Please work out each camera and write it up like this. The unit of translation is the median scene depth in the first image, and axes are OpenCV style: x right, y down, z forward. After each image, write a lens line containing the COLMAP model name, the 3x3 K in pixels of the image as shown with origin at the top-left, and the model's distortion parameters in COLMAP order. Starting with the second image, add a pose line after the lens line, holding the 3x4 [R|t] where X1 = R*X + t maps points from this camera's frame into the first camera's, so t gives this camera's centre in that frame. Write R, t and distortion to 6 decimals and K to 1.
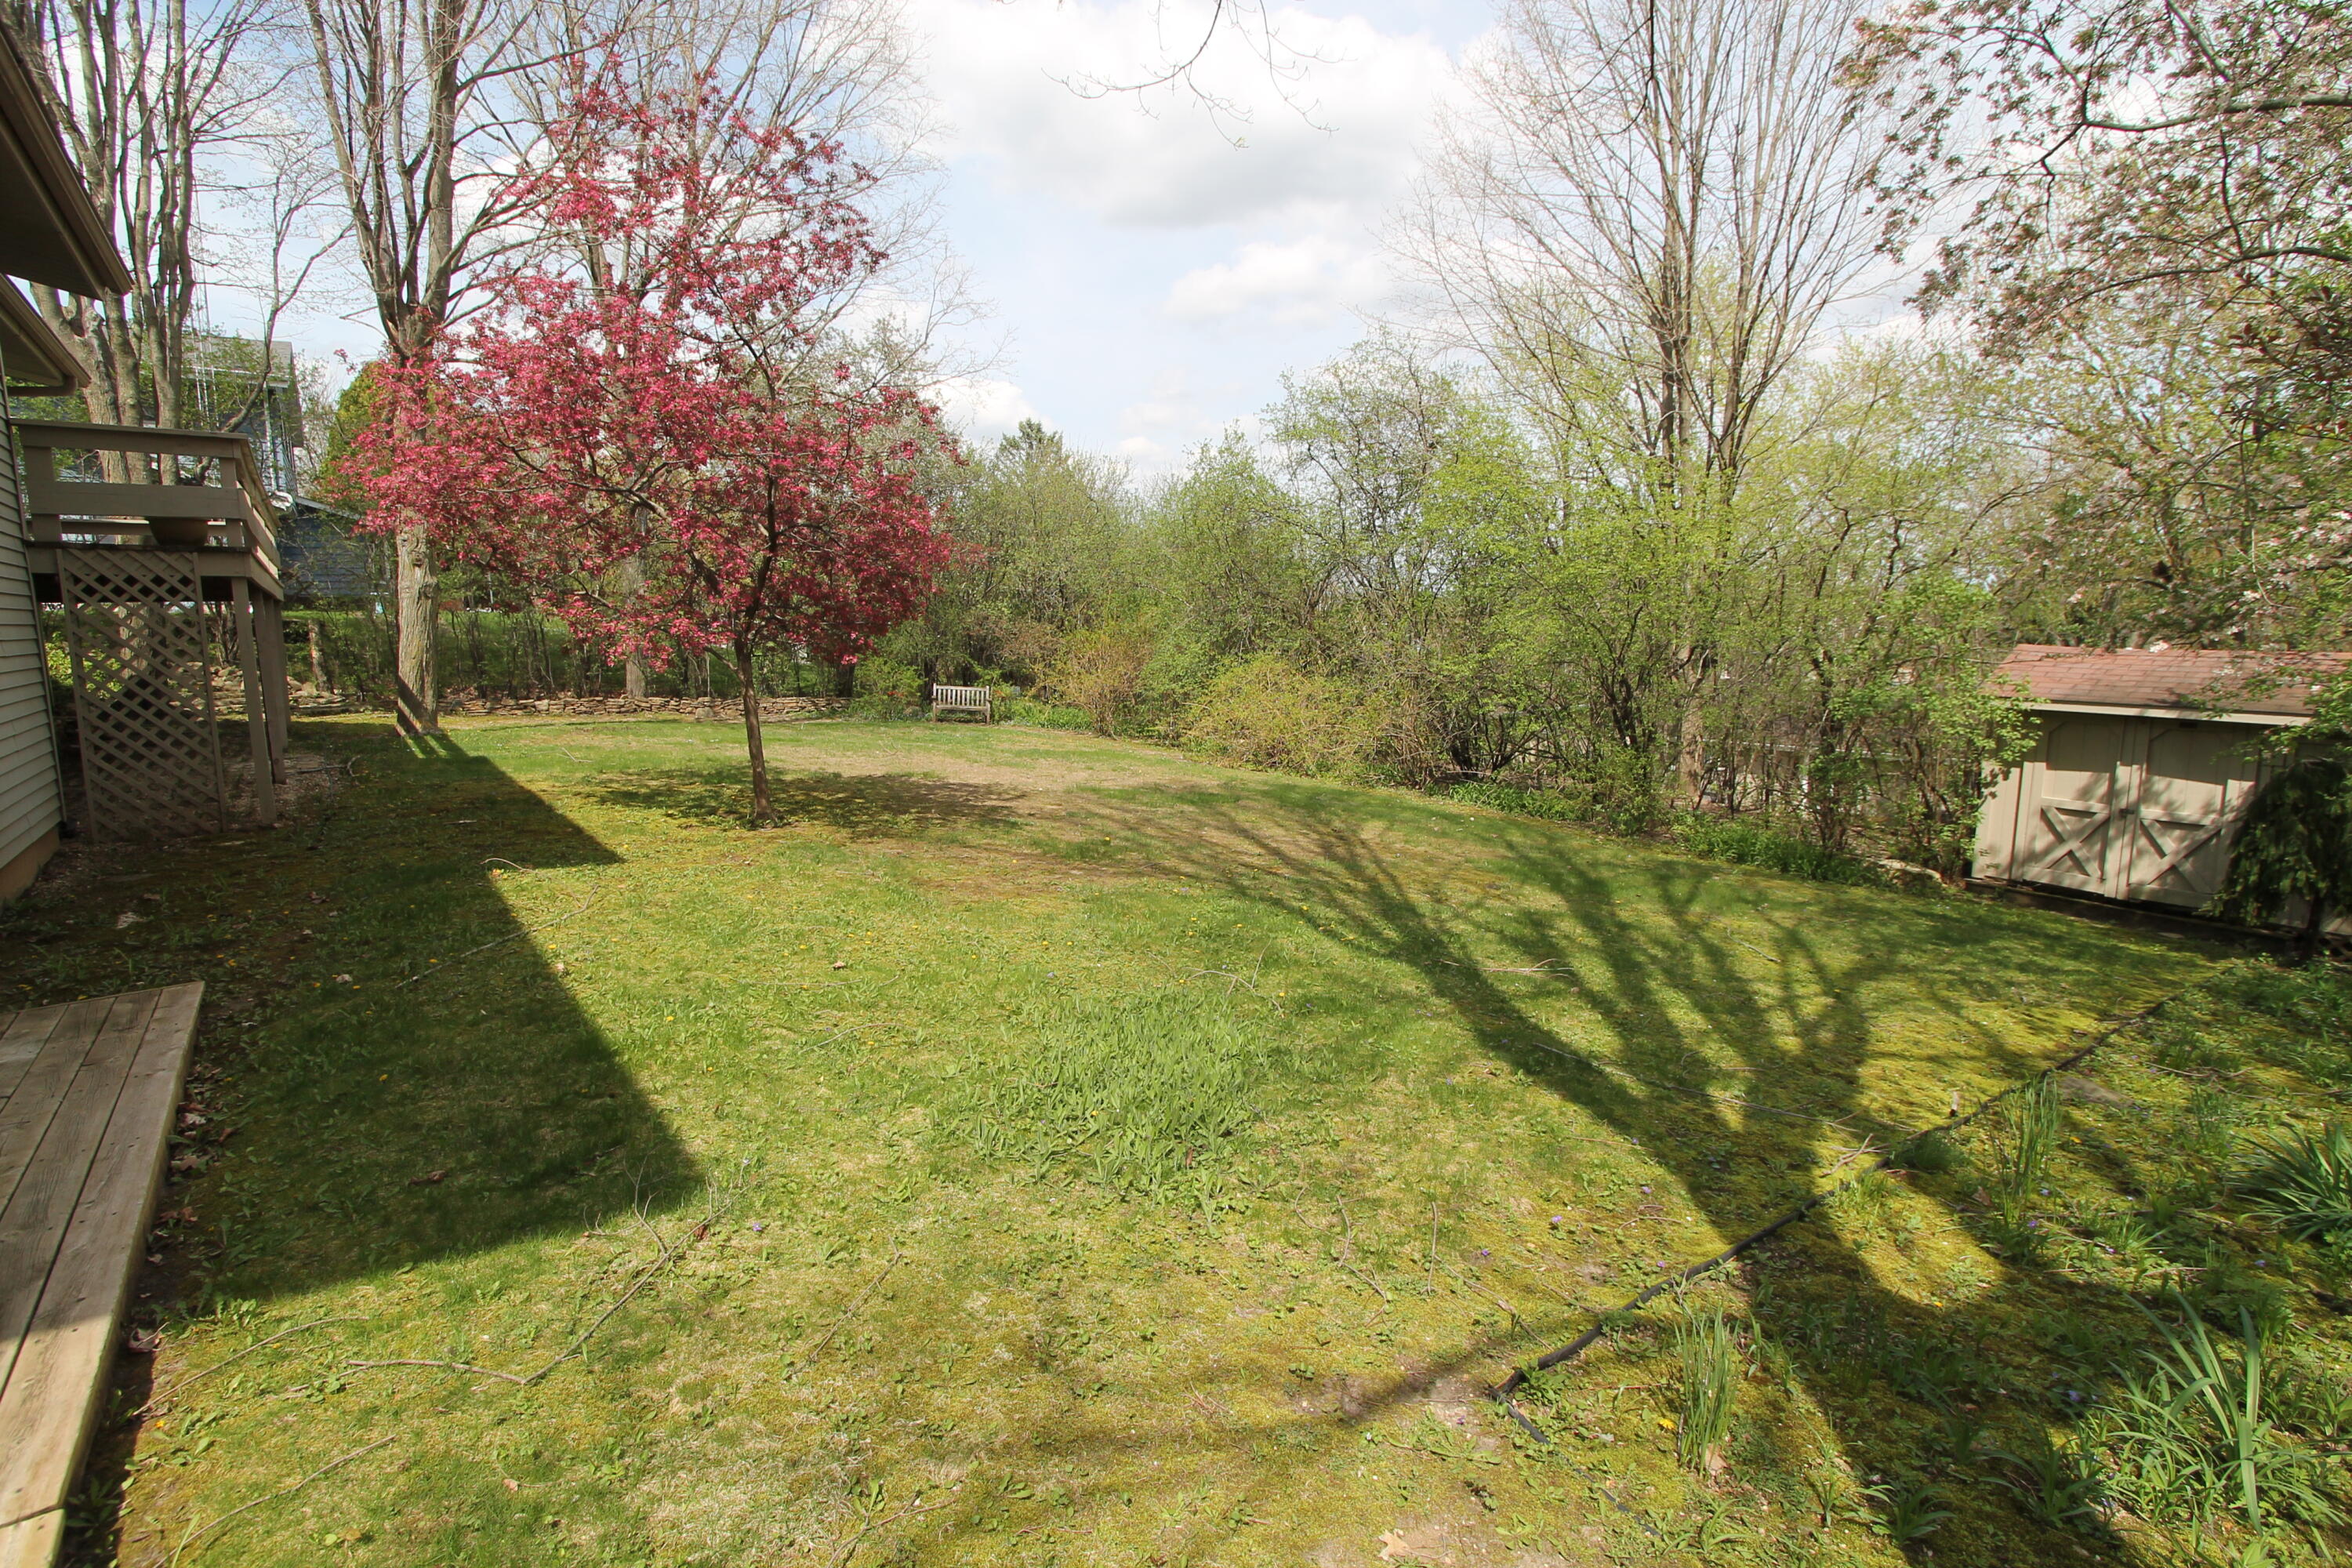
lens RADIAL K [[1100.9, 0, 1180.0], [0, 1100.9, 763.2], [0, 0, 1]] dist [-0.016480, 0.002015]
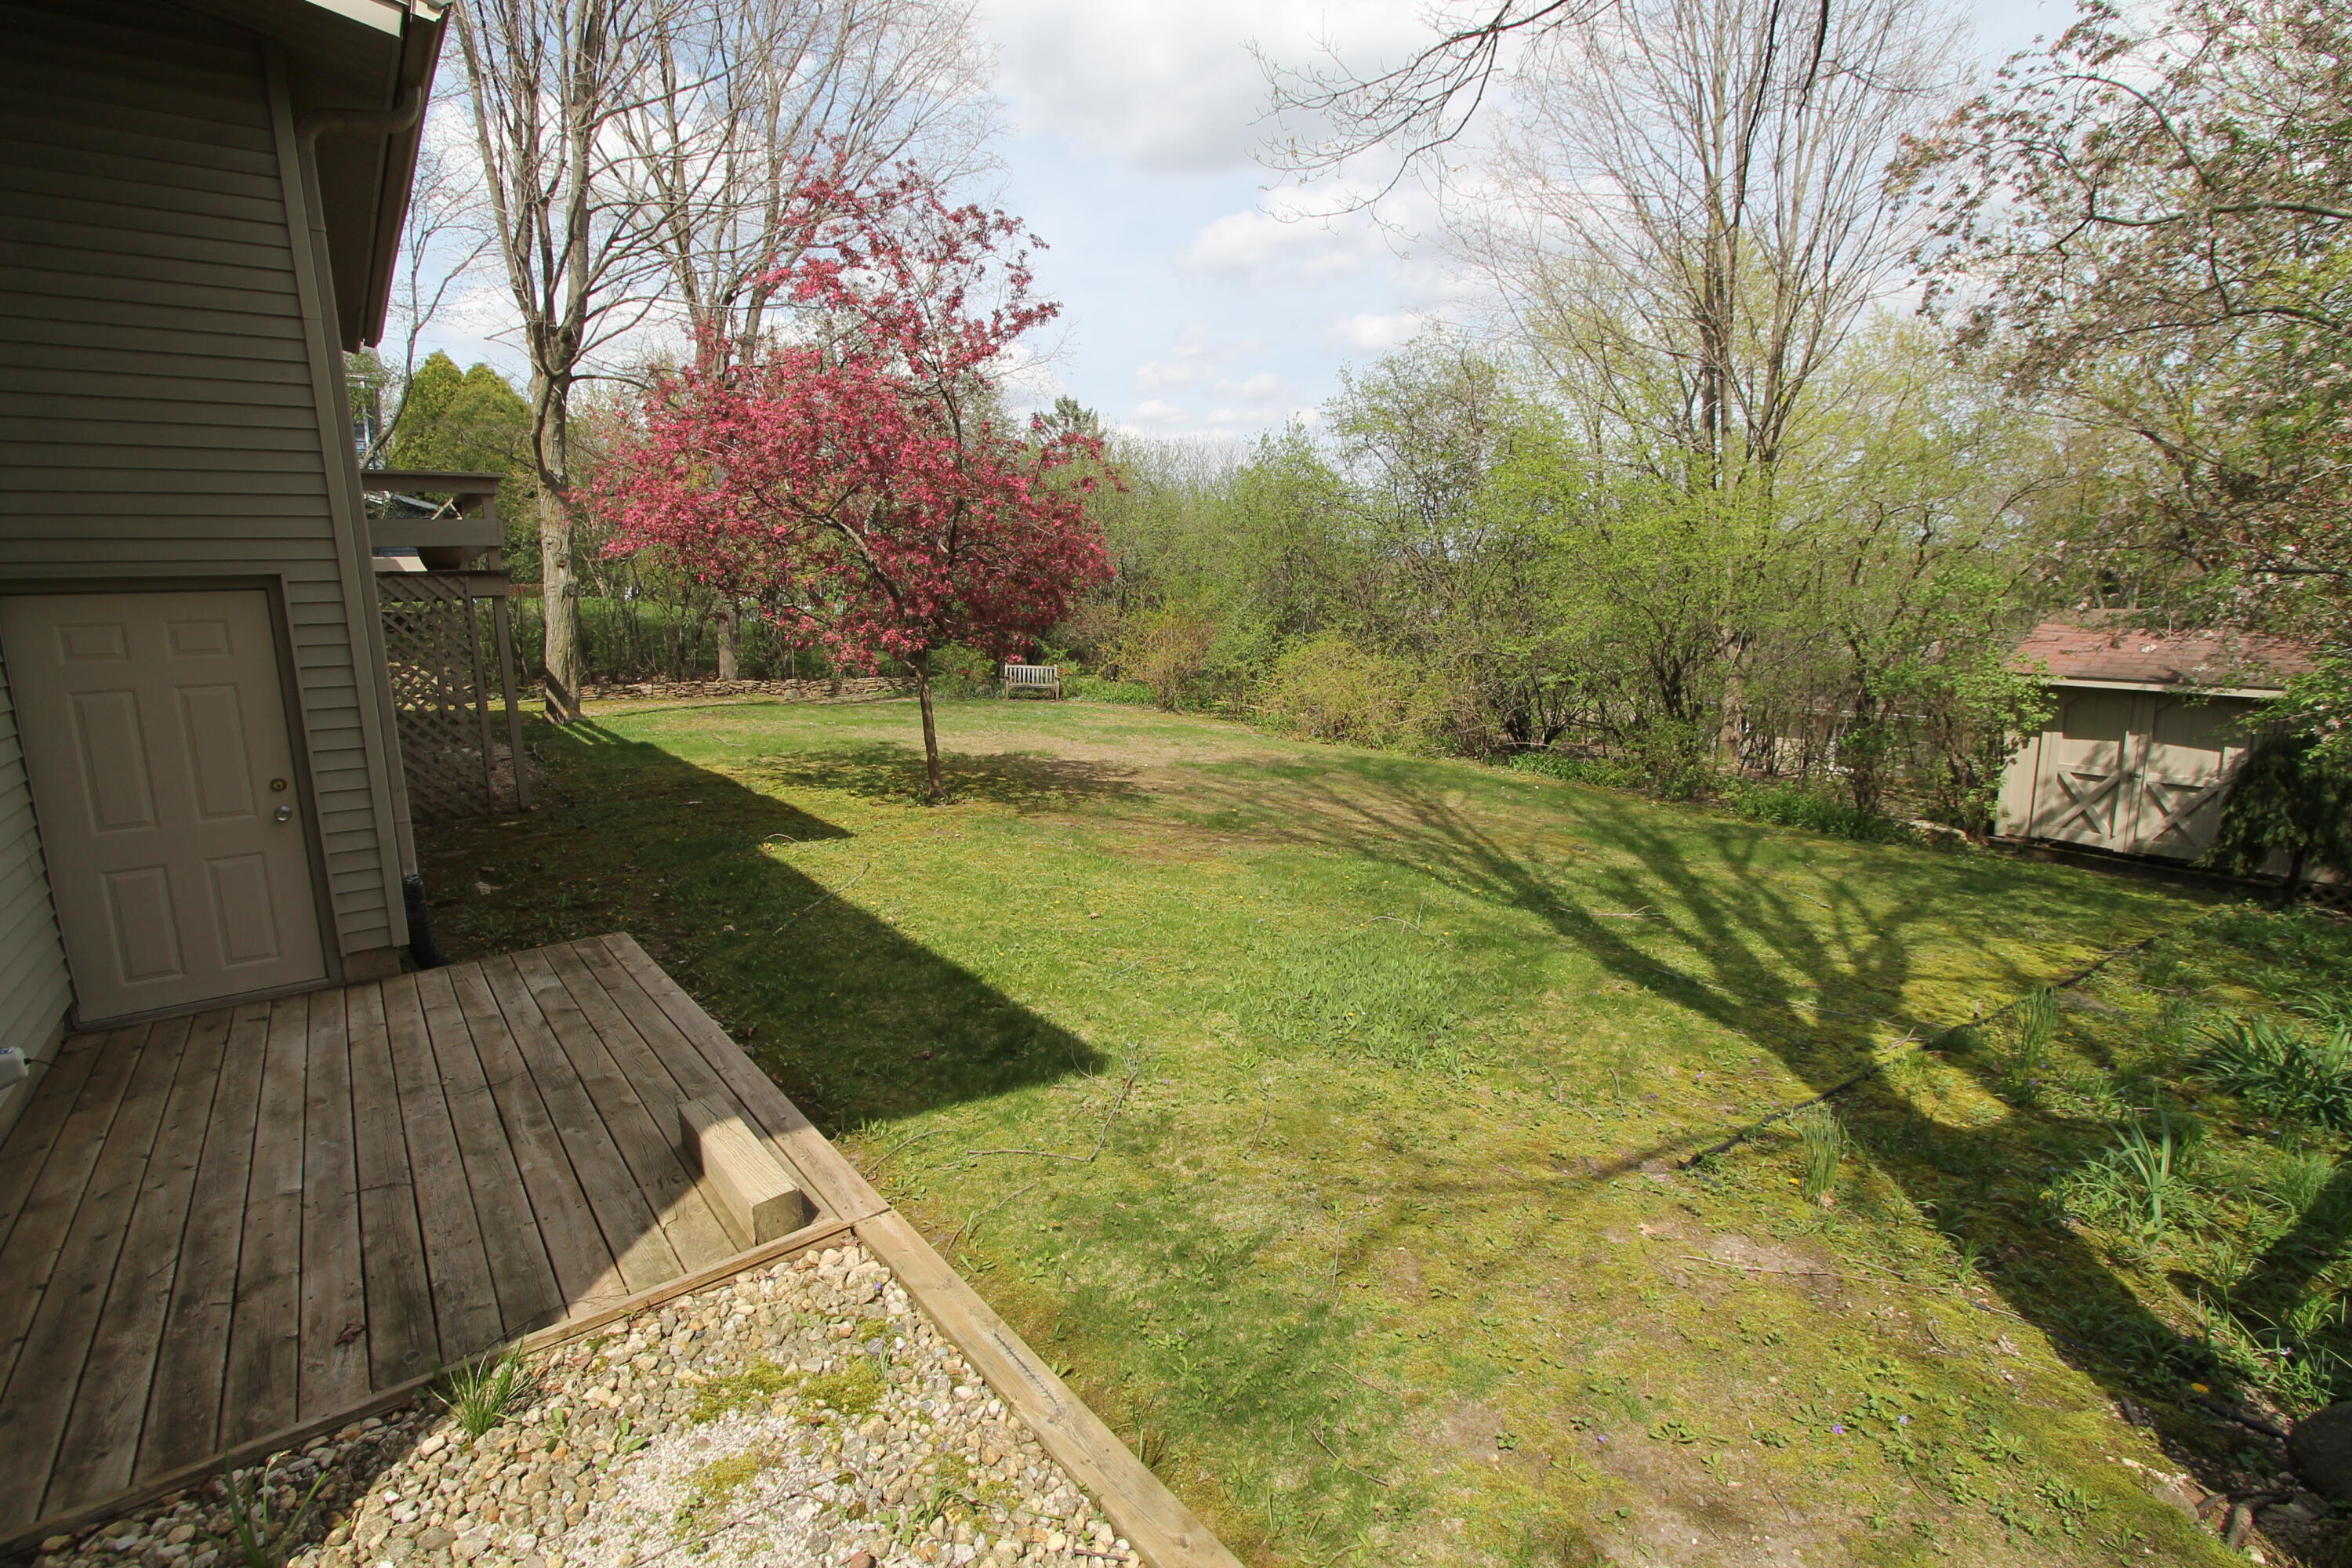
lens RADIAL K [[1100.9, 0, 1180.0], [0, 1100.9, 763.2], [0, 0, 1]] dist [-0.016480, 0.002015]
pose [[0.999811, -0.012183, -0.015129, -0.129348], [0.012644, 0.999447, 0.030761, -0.020594], [0.014746, -0.030947, 0.999412, -0.182009]]
